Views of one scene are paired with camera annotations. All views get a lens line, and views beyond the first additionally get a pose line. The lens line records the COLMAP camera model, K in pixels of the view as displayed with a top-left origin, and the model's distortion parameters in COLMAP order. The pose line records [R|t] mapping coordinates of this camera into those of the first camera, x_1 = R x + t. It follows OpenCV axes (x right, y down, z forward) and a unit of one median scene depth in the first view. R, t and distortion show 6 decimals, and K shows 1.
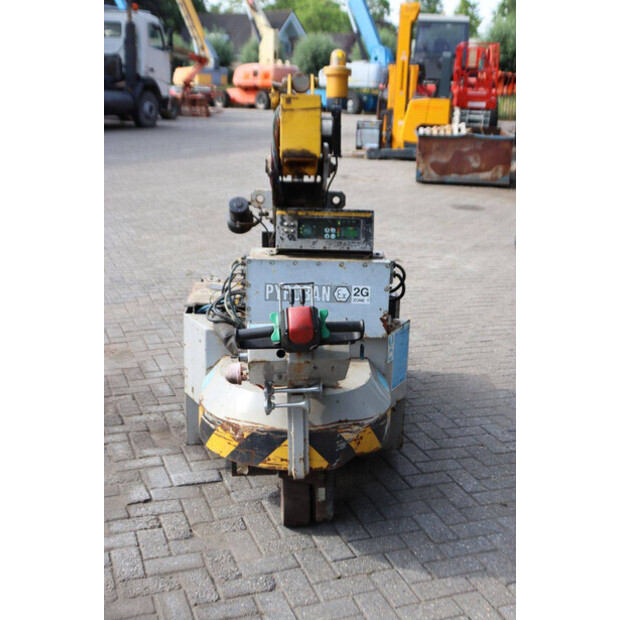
lens RADIAL K [[854.7, 0, 310.0], [0, 854.7, 310.0], [0, 0, 1]] dist [0.036266, 0.080746]
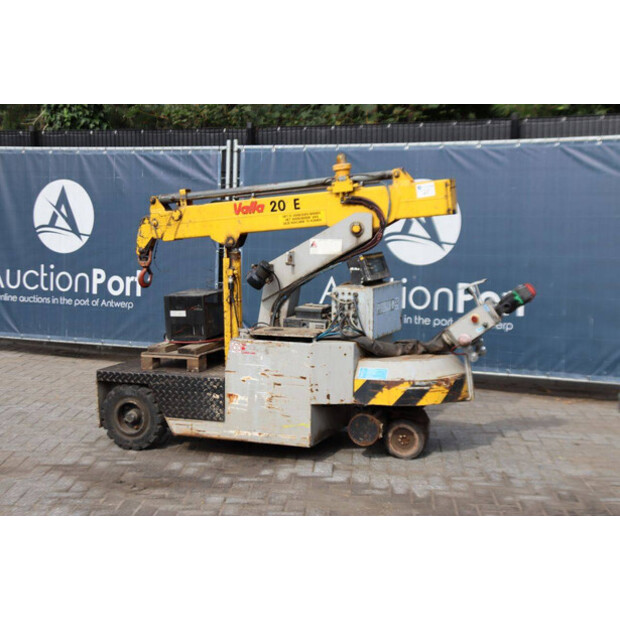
lens RADIAL K [[1106.0, 0, 310.0], [0, 1106.0, 310.0], [0, 0, 1]] dist [0.232715, 0.089887]
pose [[0.380920, -0.127497, 0.915776, -1.885628], [0.249496, 0.967881, 0.030972, -0.109608], [-0.890310, 0.216684, 0.400495, 0.321018]]
